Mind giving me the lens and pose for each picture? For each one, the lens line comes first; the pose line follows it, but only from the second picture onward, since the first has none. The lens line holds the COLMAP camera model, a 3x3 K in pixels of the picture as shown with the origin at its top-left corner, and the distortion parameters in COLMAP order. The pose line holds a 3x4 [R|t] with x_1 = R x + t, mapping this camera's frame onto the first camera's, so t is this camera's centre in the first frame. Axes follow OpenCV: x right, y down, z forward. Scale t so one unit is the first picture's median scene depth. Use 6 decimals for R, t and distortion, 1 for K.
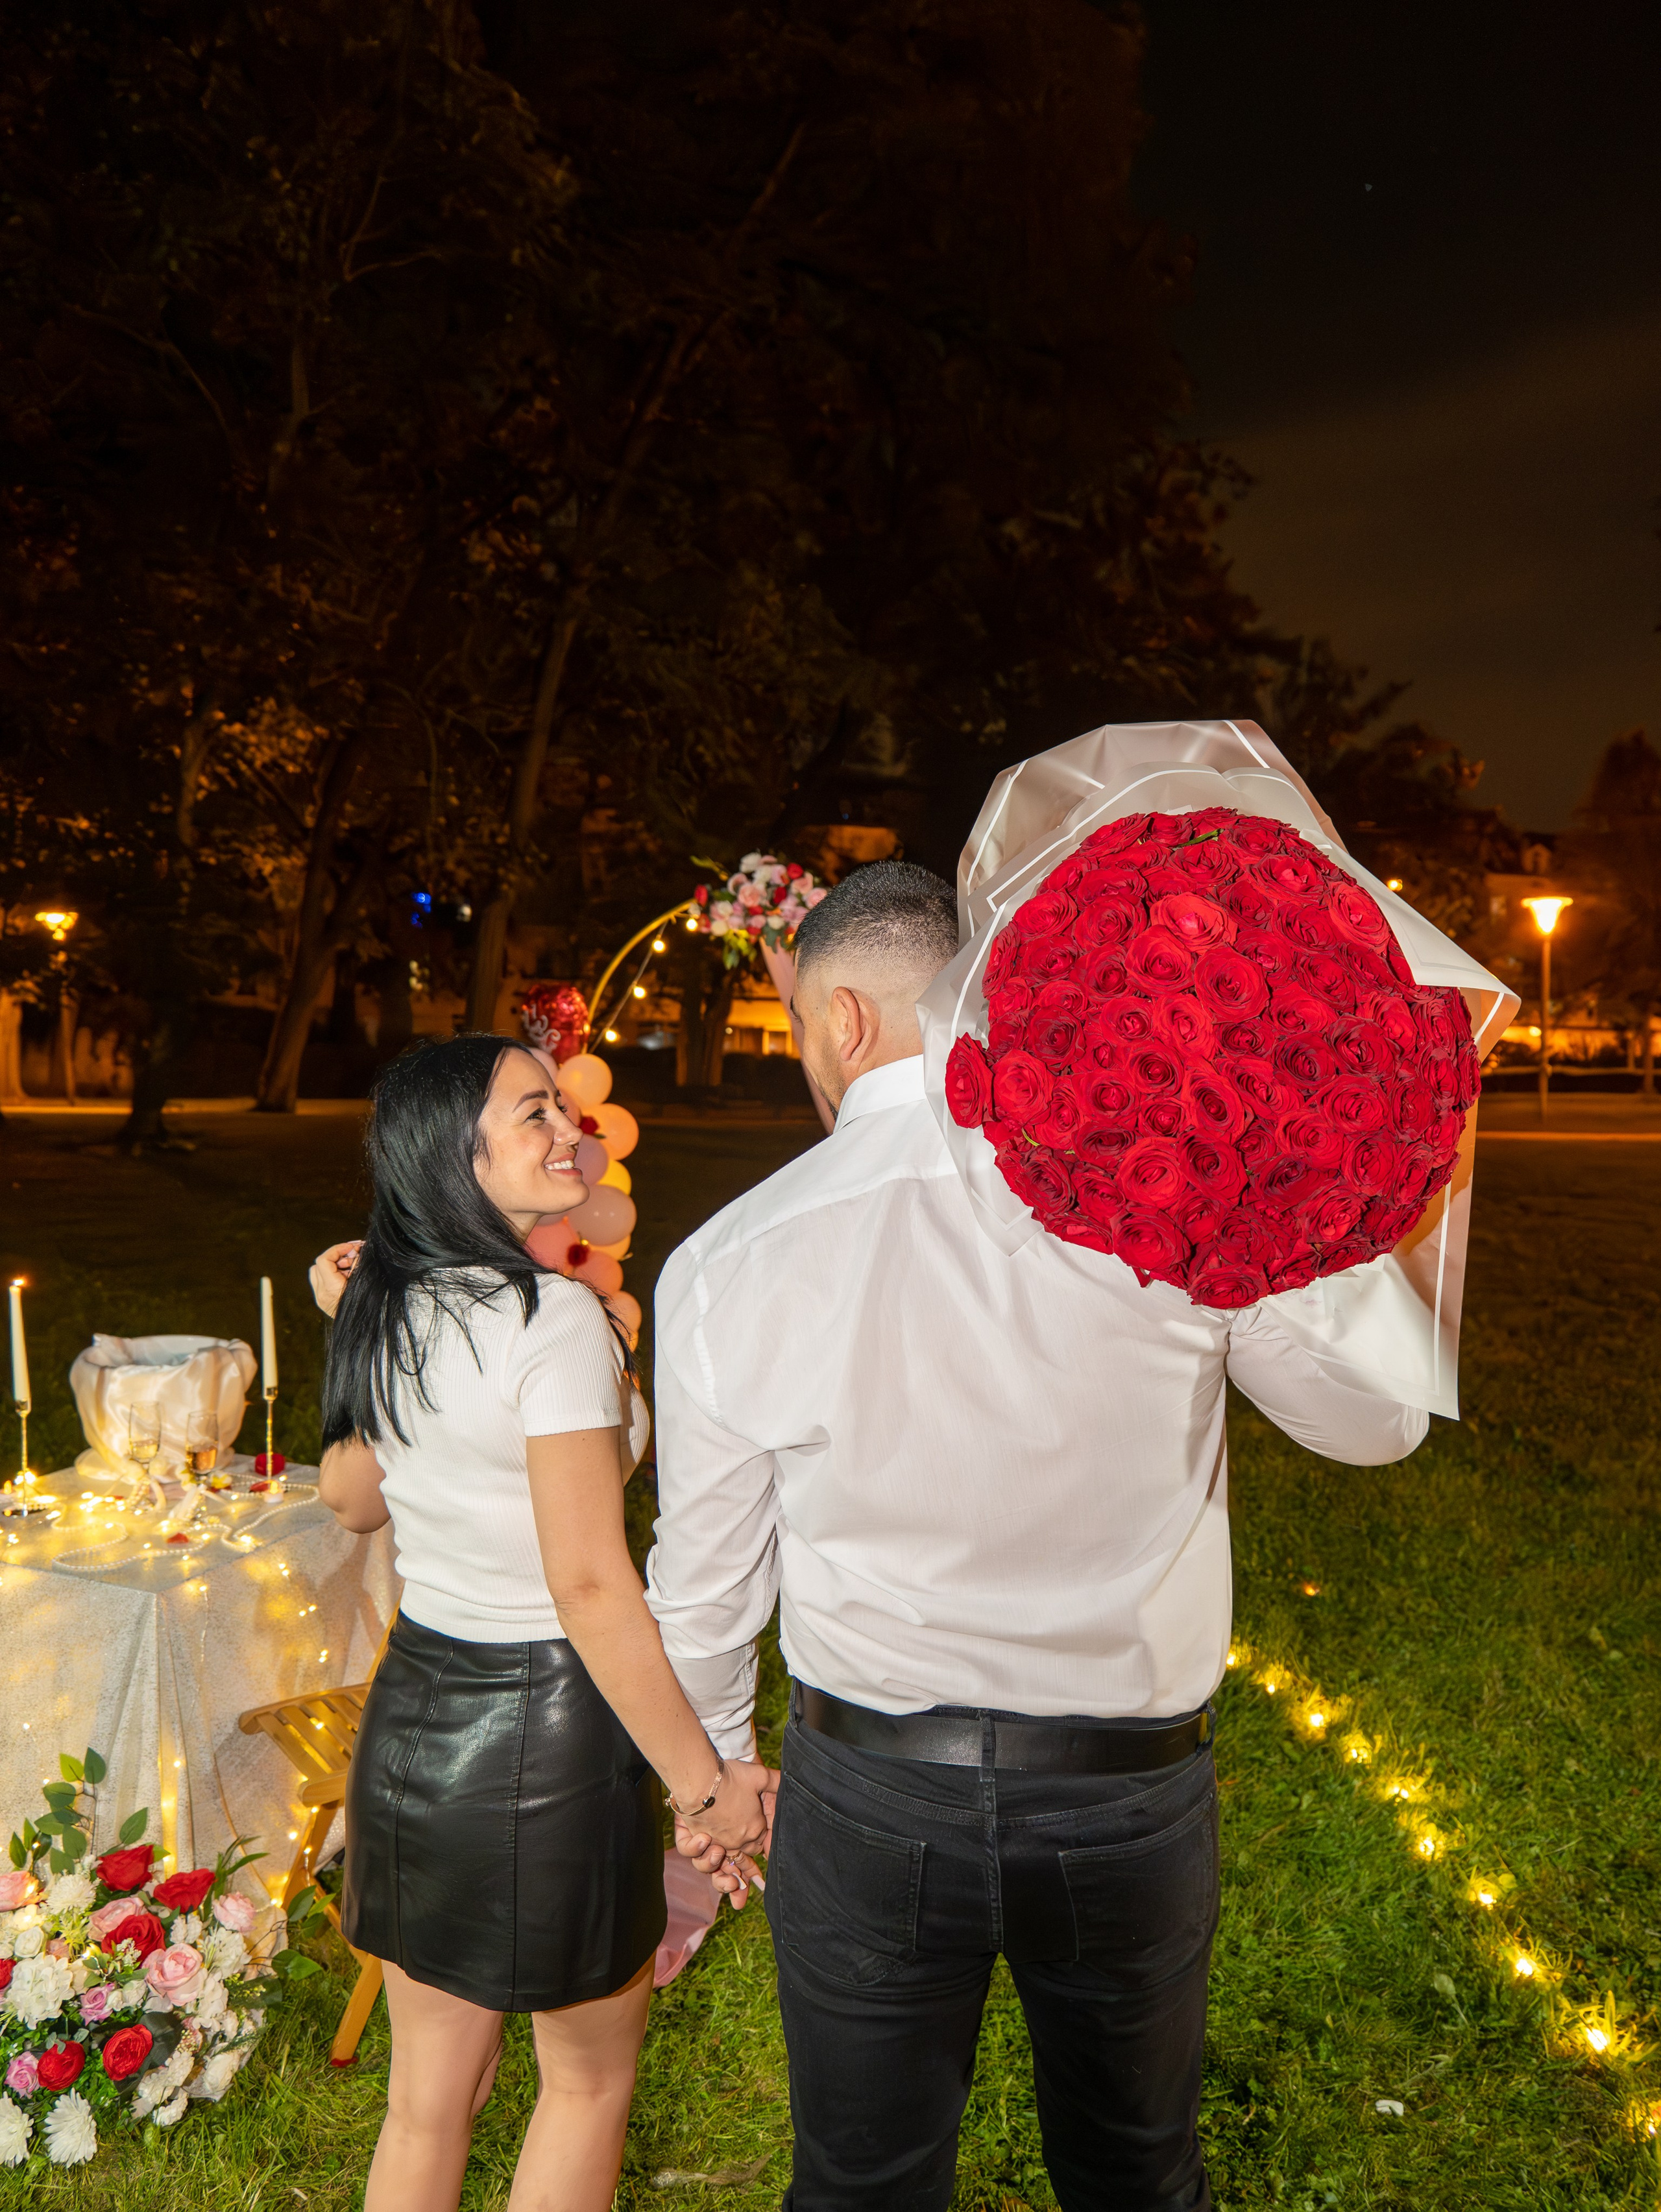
lens RADIAL K [[1412.1, 0, 827.0], [0, 1412.1, 1110.4], [0, 0, 1]] dist [-0.036821, 0.017581]
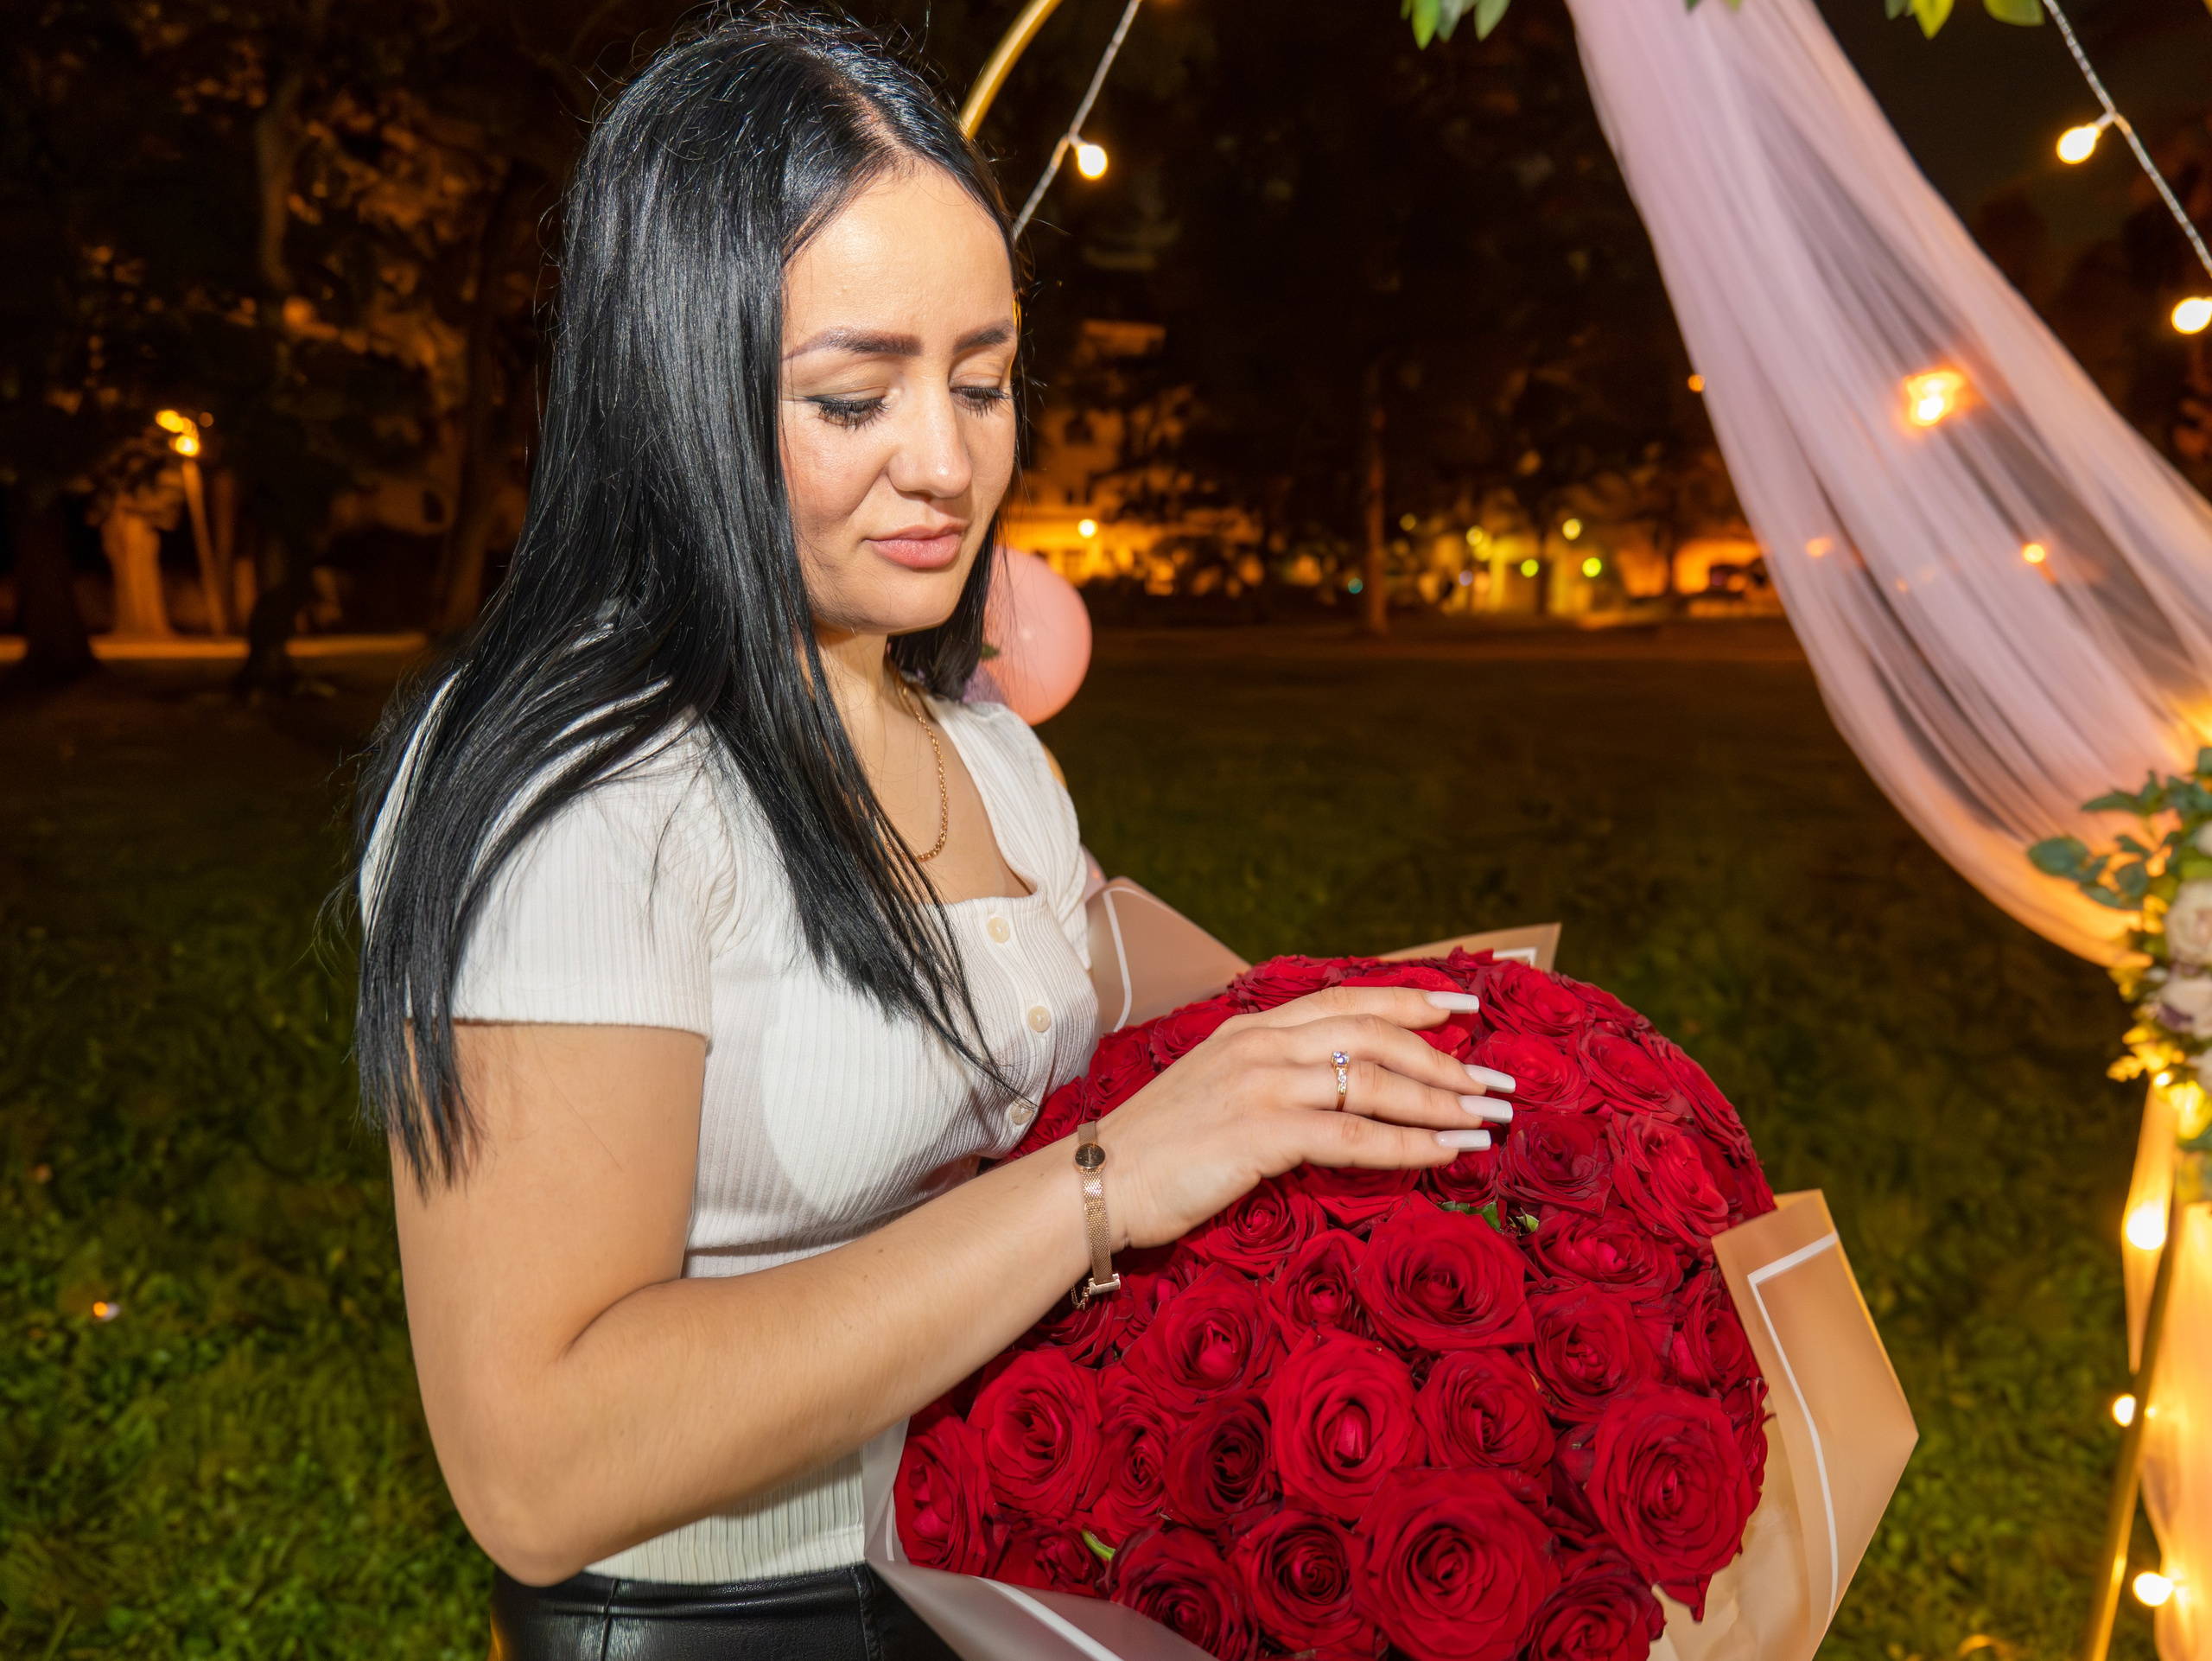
lens RADIAL K [[1444.9, 0, 1113.8], [0, 1444.9, 863.1], [0, 0, 1]] dist [-0.037032, 0.023646]
pose [[0.999289, -0.017039, 0.033643, -0.036936], [0.011732, 0.988299, 0.152074, 0.004314], [-0.035840, -0.151571, 0.987796, 0.177812]]
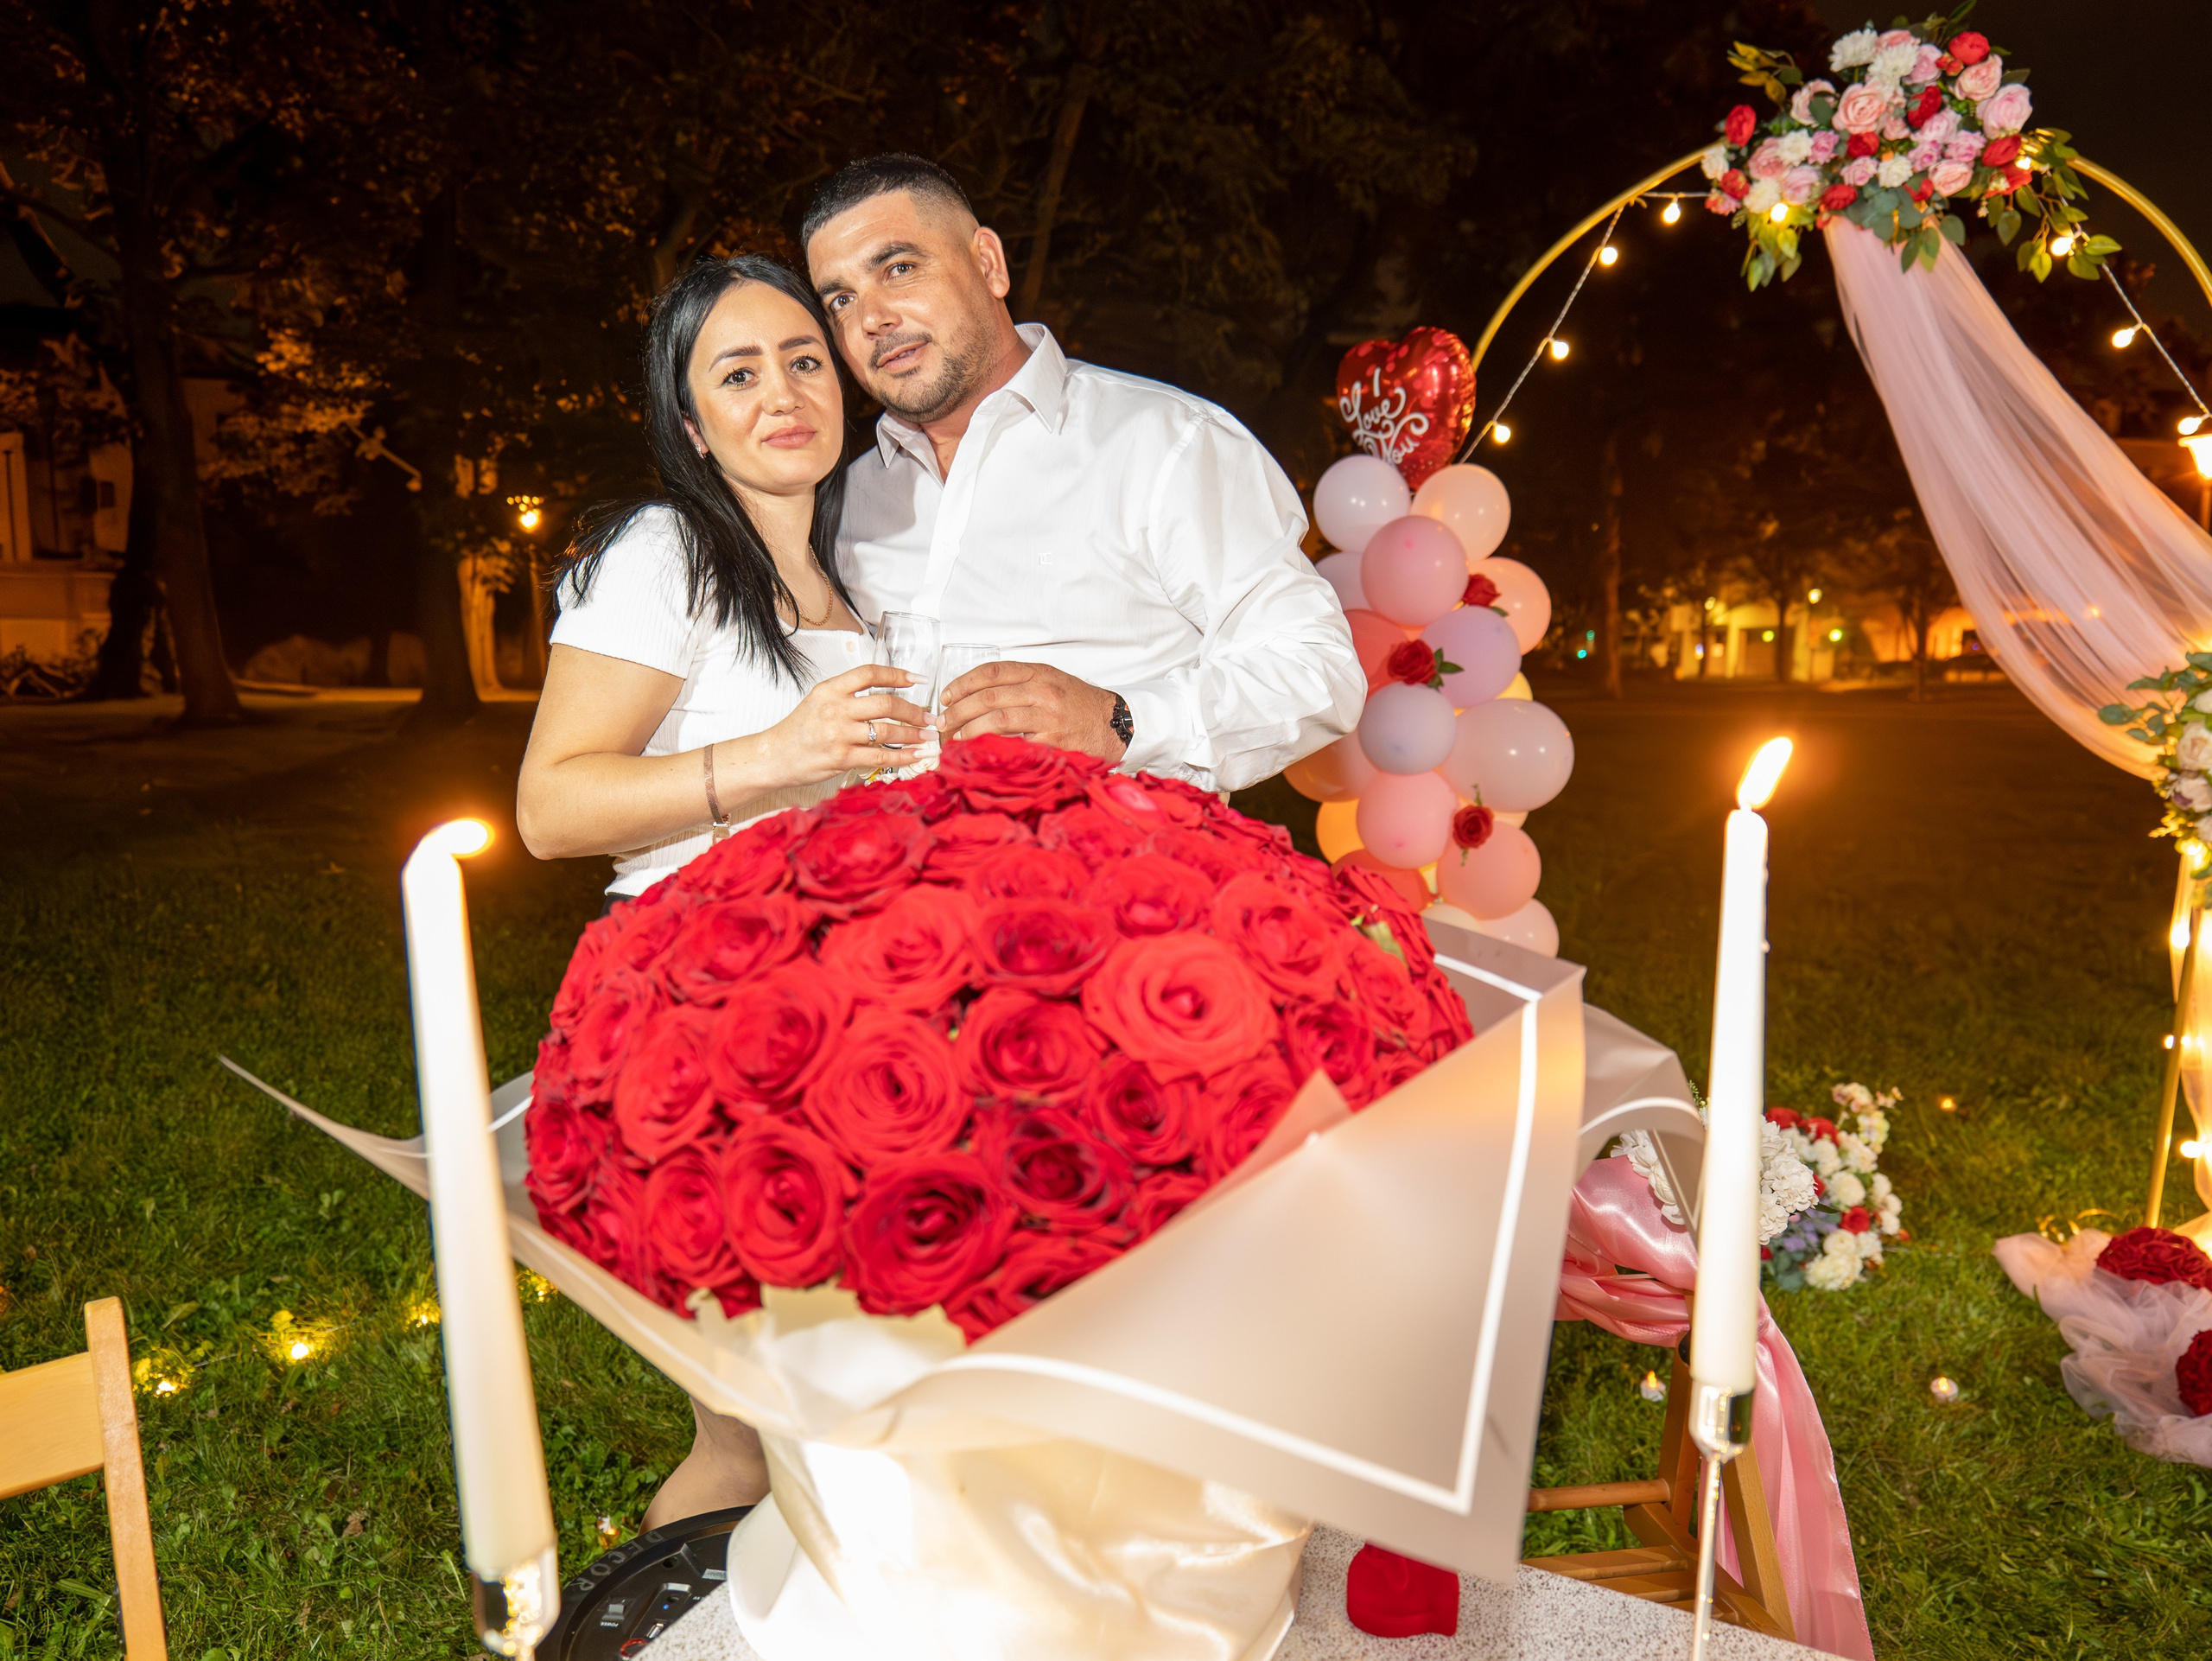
lens RADIAL K [[1427.4, 0, 1110.4], [0, 1427.4, 842.1], [0, 0, 1]] dist [-0.034257, 0.023525]
pose [[0.993079, 0.009433, -0.117071, -0.062652], [0.001623, 0.995573, 0.093982, 0.014093], [0.117439, -0.093522, 0.988667, 0.109876]]
